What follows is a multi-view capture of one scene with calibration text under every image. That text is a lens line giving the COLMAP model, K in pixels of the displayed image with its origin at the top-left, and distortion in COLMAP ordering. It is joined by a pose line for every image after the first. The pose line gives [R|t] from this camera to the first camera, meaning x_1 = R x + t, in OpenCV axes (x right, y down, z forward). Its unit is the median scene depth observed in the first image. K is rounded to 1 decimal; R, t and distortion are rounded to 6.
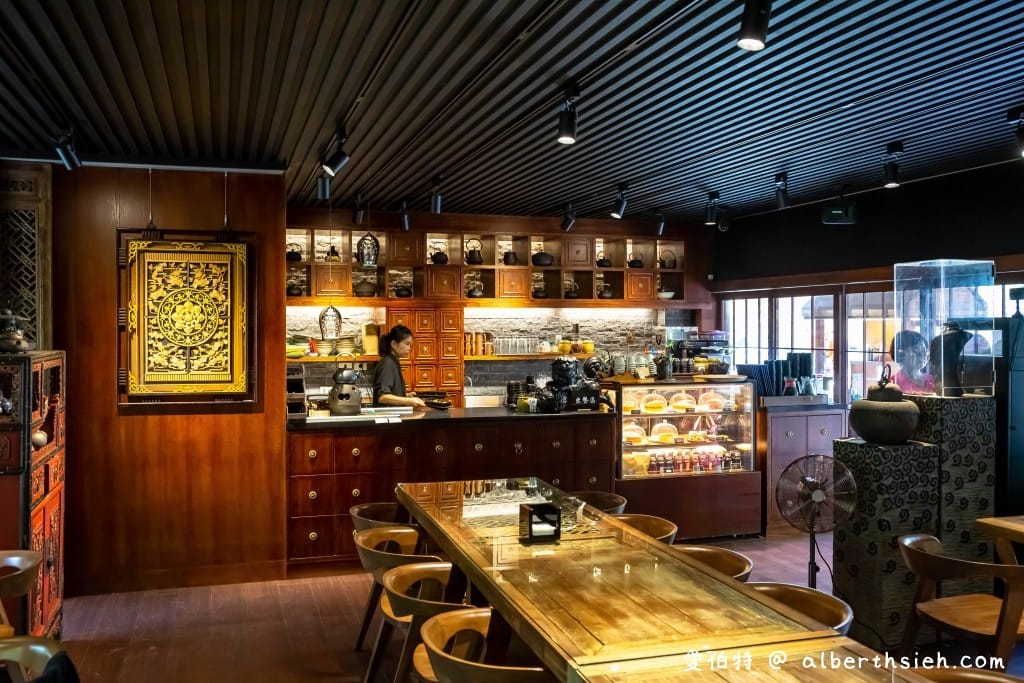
lens RADIAL K [[930.8, 0, 512.0], [0, 930.8, 341.5], [0, 0, 1]] dist [-0.022353, -0.004883]
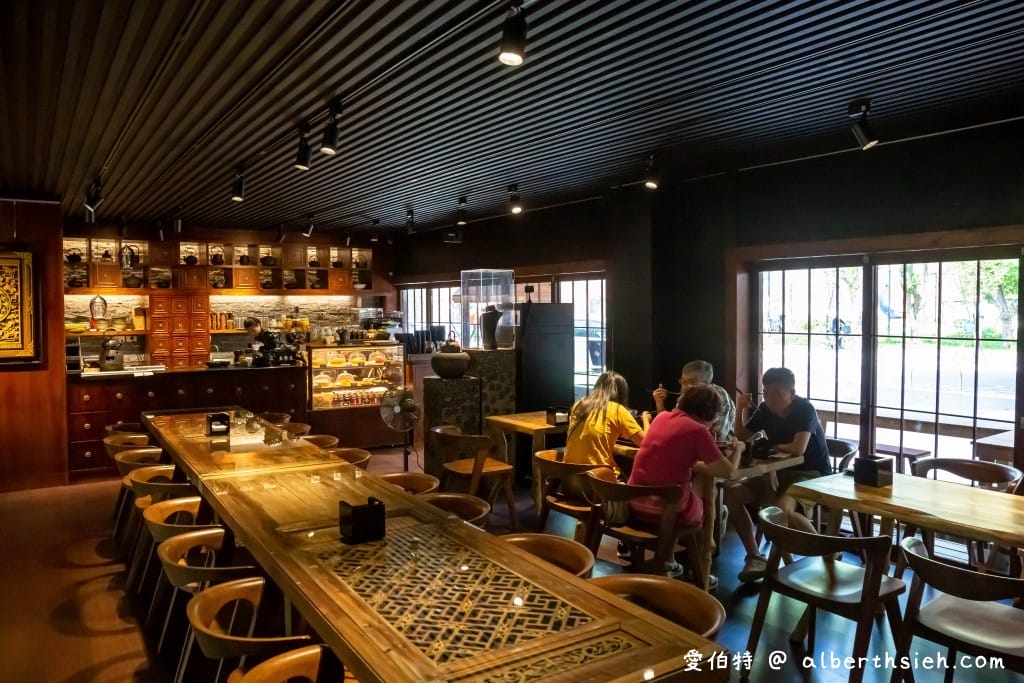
lens RADIAL K [[769.8, 0, 510.4], [0, 769.8, 337.7], [0, 0, 1]] dist [-0.091791, 0.098502]
pose [[0.964281, -0.012863, 0.264570, 0.100110], [0.006487, 0.999667, 0.024957, 0.001702], [-0.264803, -0.022349, 0.964043, -0.273506]]
